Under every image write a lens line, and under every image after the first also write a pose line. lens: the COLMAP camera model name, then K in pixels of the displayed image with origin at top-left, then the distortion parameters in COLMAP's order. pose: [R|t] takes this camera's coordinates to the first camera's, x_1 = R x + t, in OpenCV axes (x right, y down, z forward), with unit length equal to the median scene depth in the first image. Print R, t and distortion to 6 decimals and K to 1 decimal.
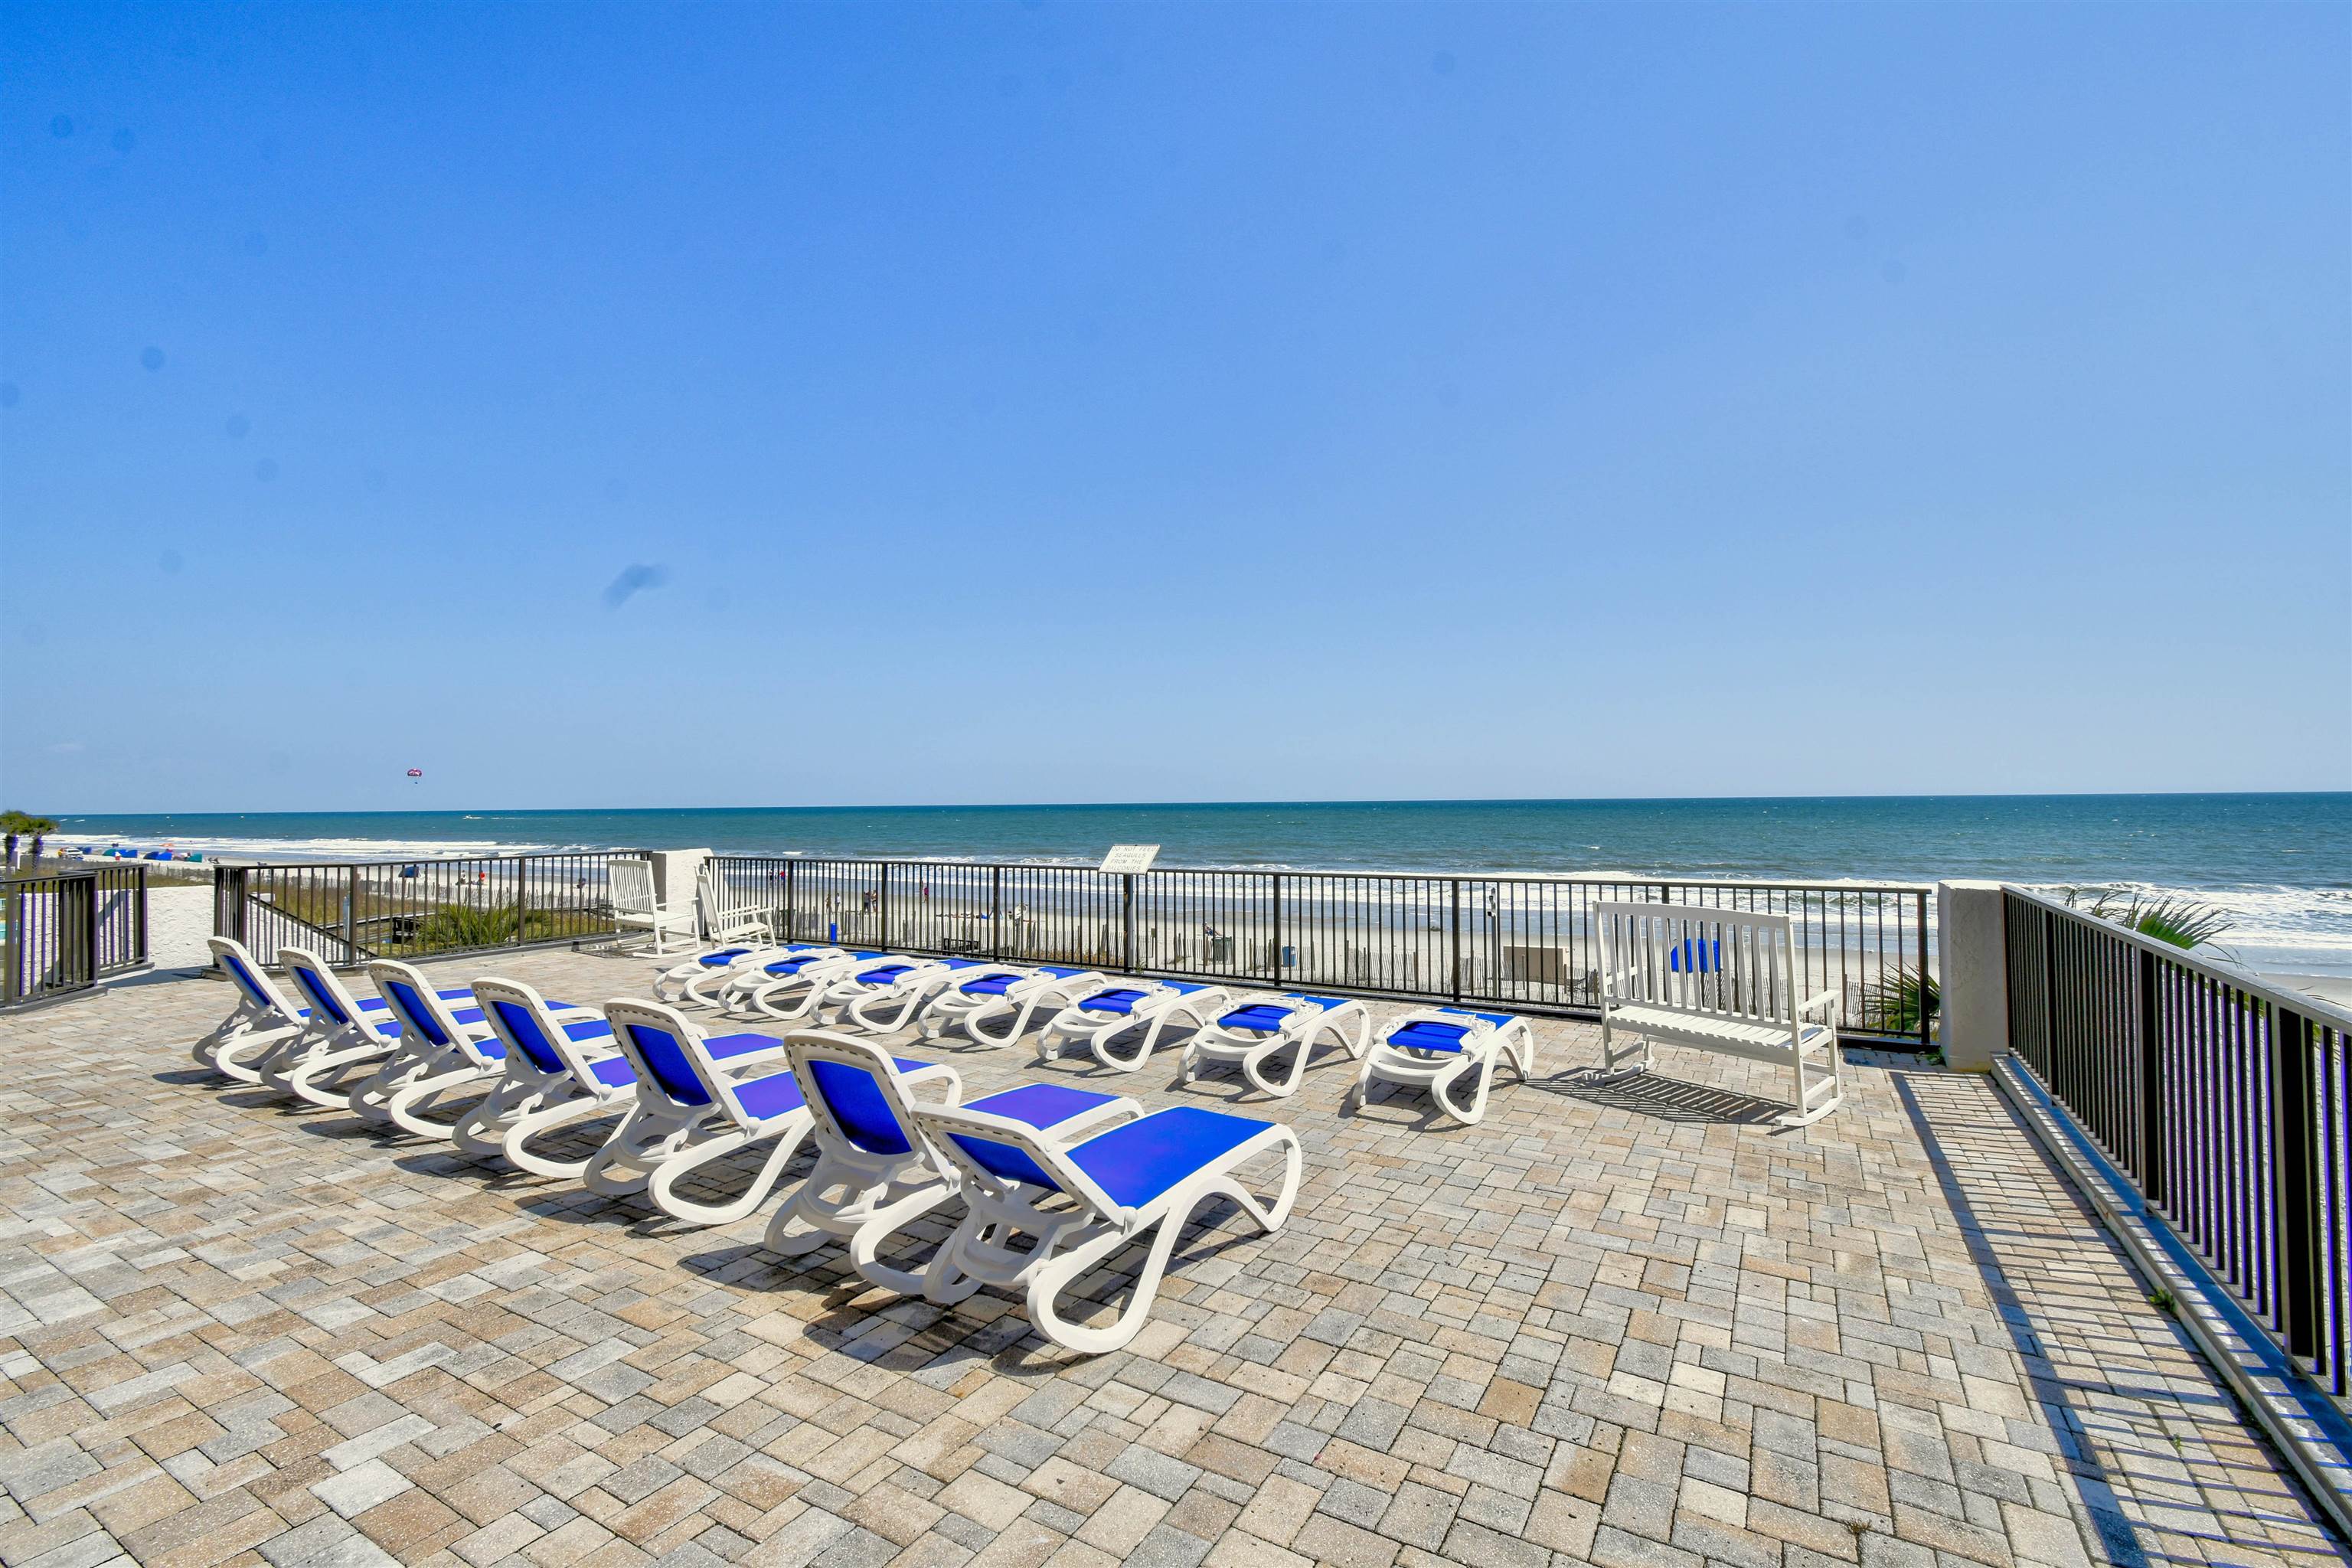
lens RADIAL K [[1042.4, 0, 1156.5], [0, 1042.4, 785.1], [0, 0, 1]] dist [0.003709, -0.000180]
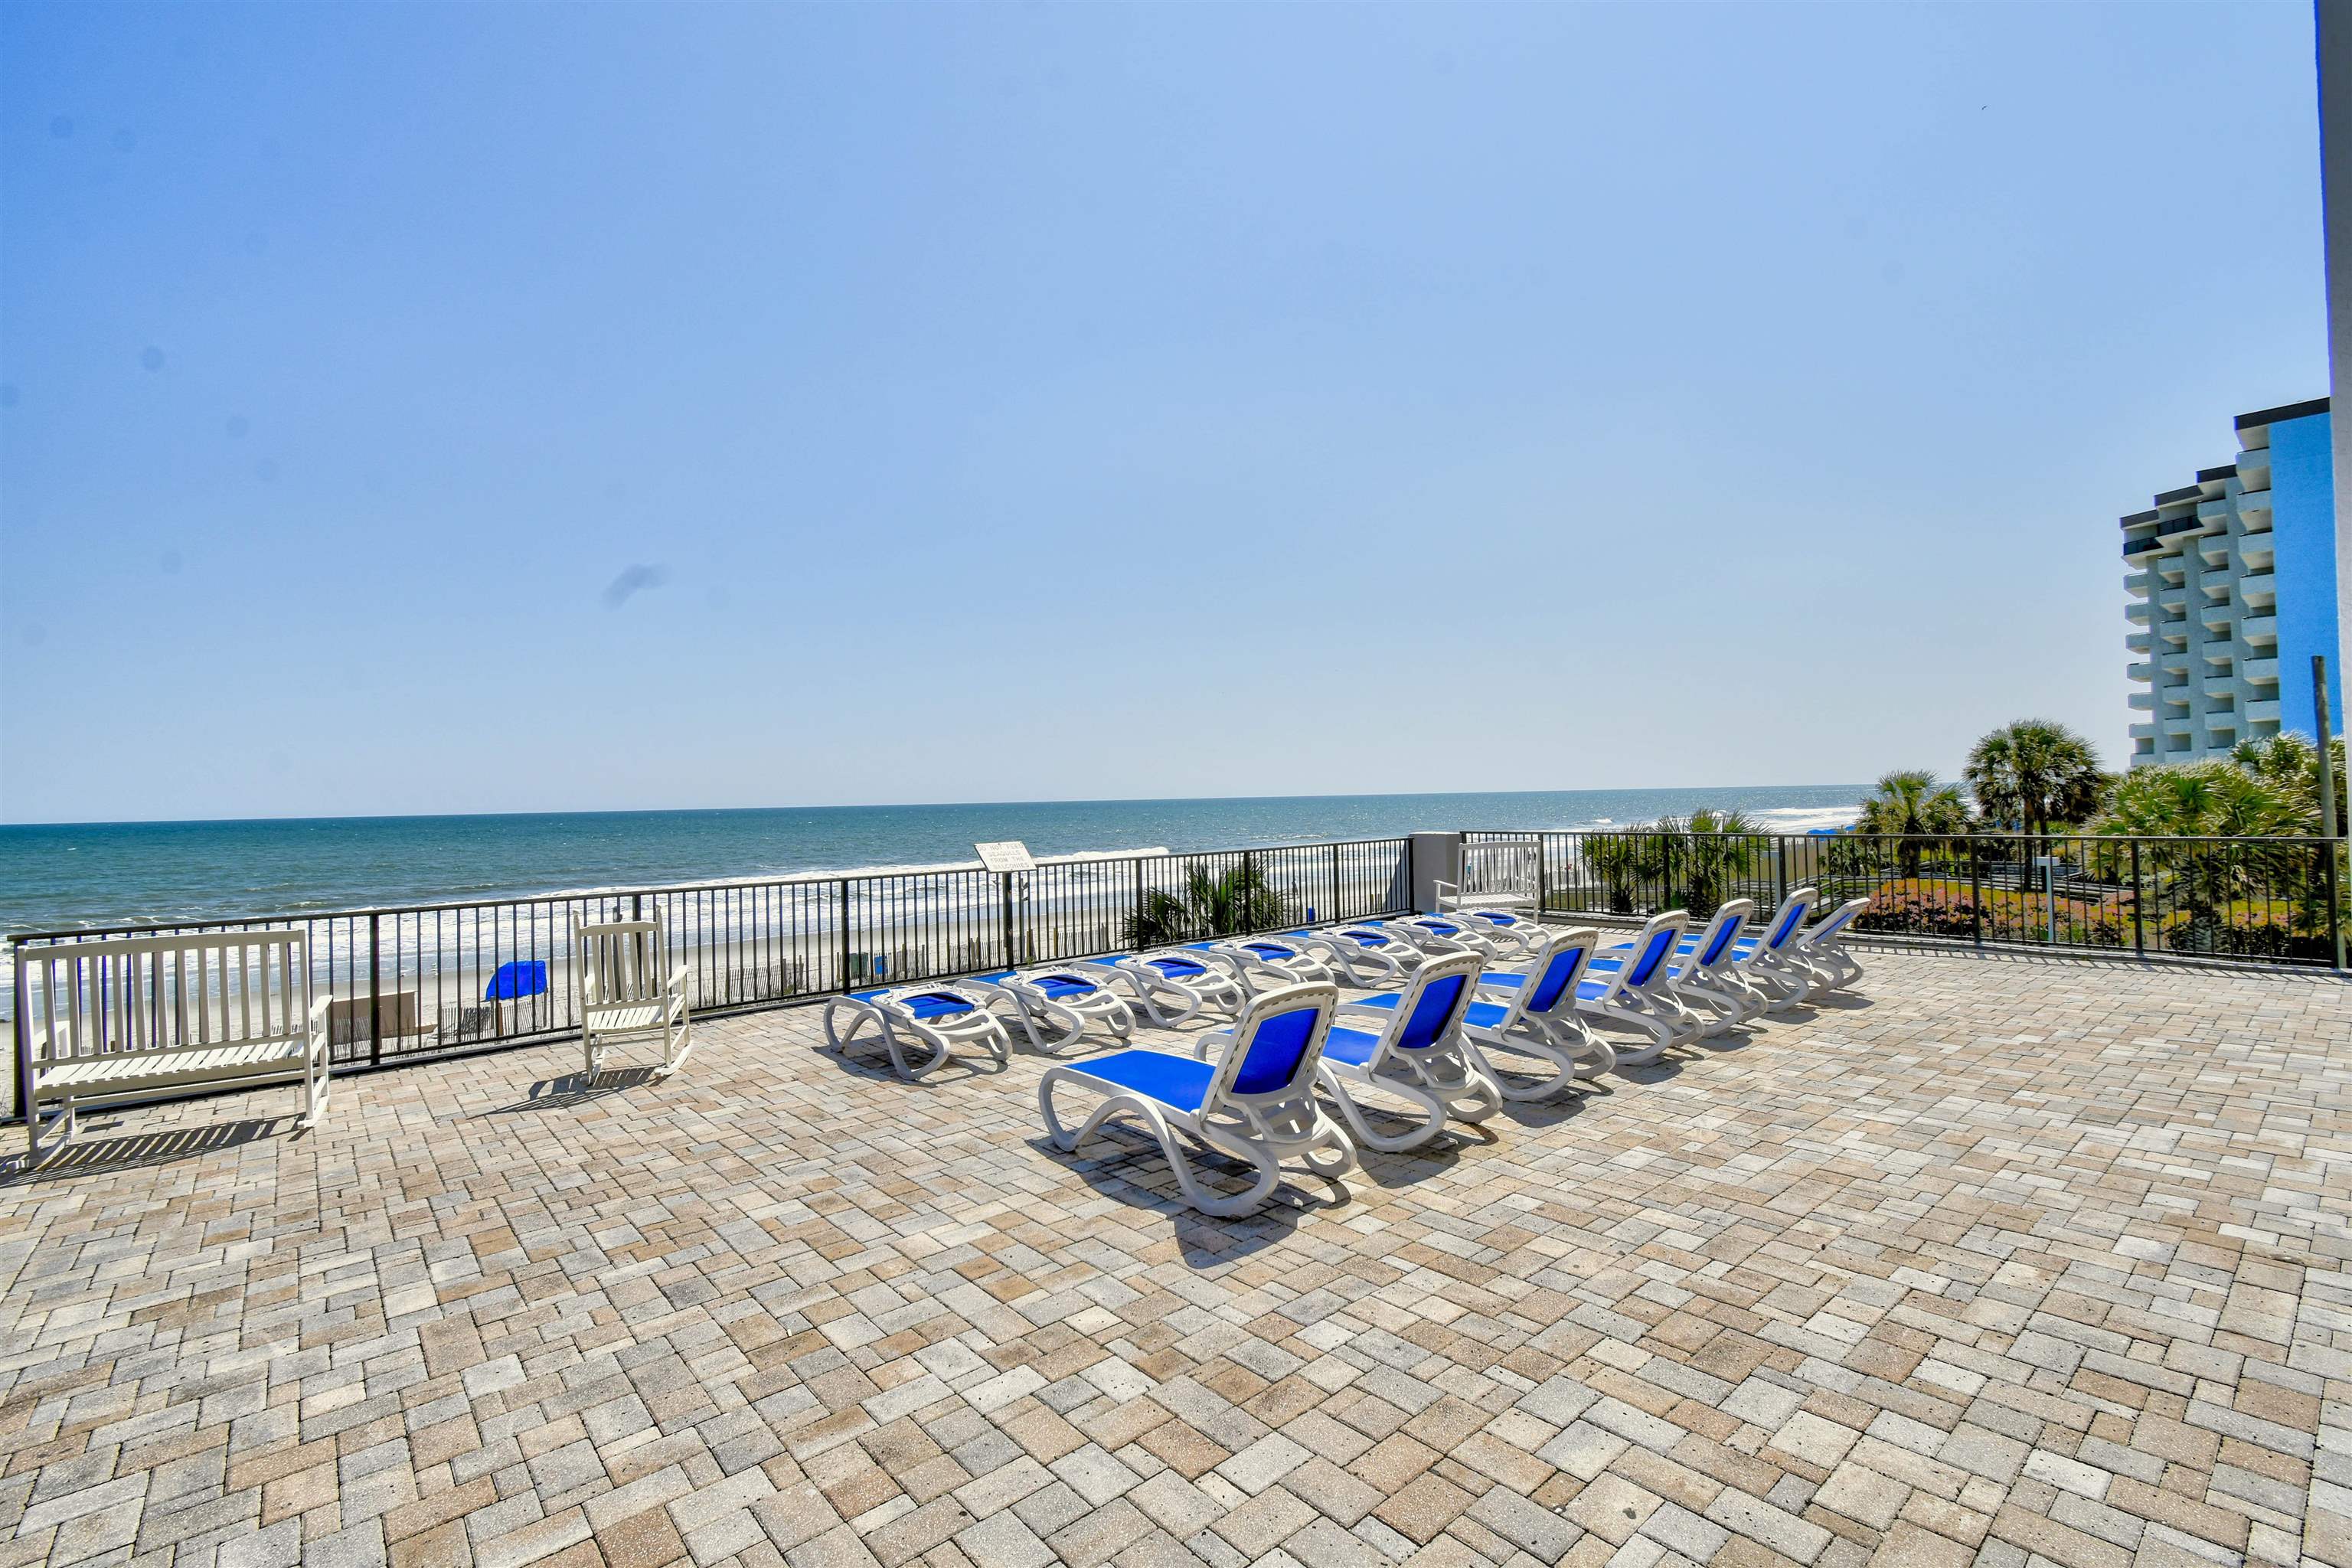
lens RADIAL K [[1042.4, 0, 1165.6], [0, 1042.4, 802.3], [0, 0, 1]] dist [0.003709, -0.000180]
pose [[0.302021, 0.012692, 0.953217, -0.948887], [-0.008469, 0.999908, -0.010630, 0.027562], [-0.953264, -0.004863, 0.302100, 0.546783]]
